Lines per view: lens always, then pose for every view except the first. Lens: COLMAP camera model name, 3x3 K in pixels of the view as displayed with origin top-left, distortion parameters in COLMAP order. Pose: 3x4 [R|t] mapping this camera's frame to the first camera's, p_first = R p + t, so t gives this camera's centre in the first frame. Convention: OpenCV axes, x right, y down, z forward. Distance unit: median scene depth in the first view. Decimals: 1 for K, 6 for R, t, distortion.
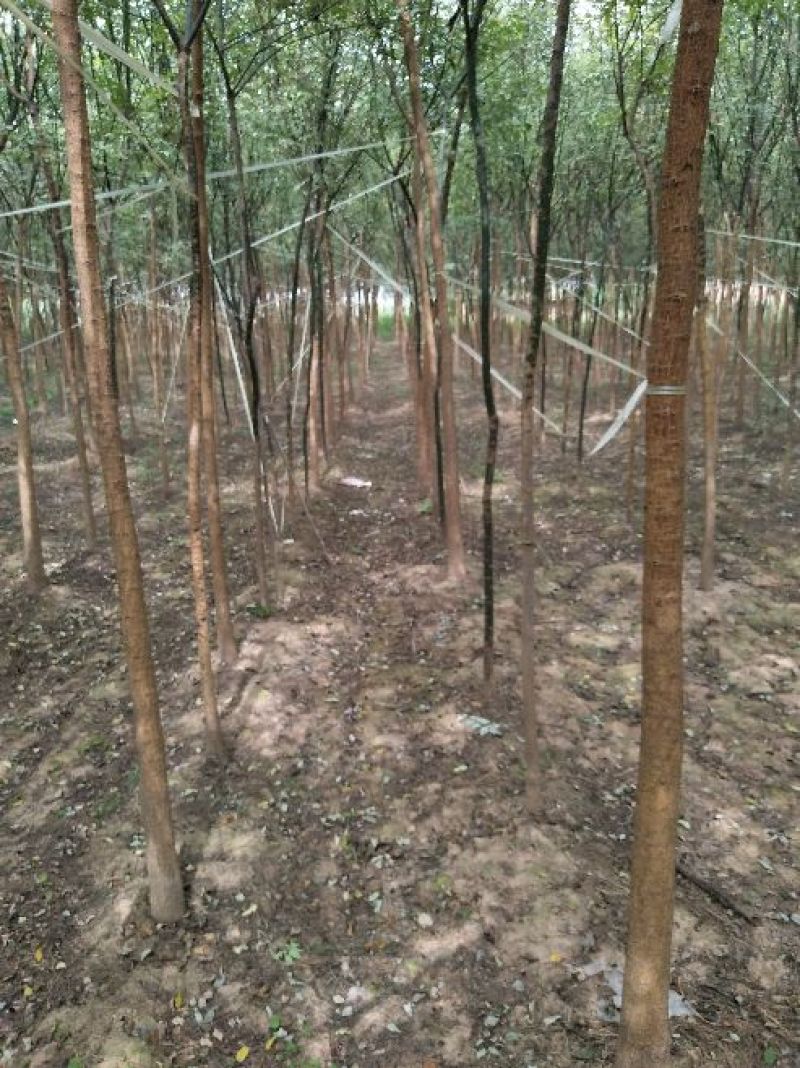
lens RADIAL K [[853.5, 0, 400.0], [0, 853.5, 534.0], [0, 0, 1]] dist [0.002187, -0.086567]
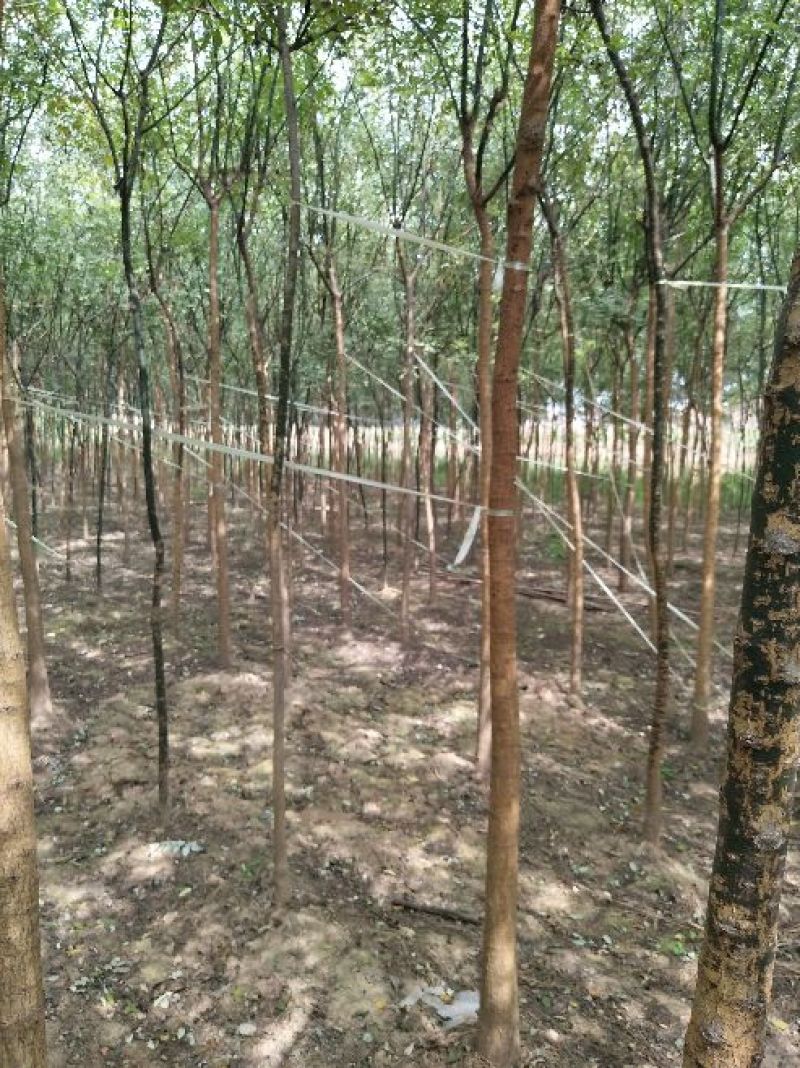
lens RADIAL K [[853.5, 0, 400.0], [0, 853.5, 534.0], [0, 0, 1]] dist [0.002187, -0.086567]
pose [[0.740619, -0.039627, 0.670756, -0.426350], [0.132217, 0.987337, -0.087658, -0.025754], [-0.658789, 0.153606, 0.736480, 0.018295]]
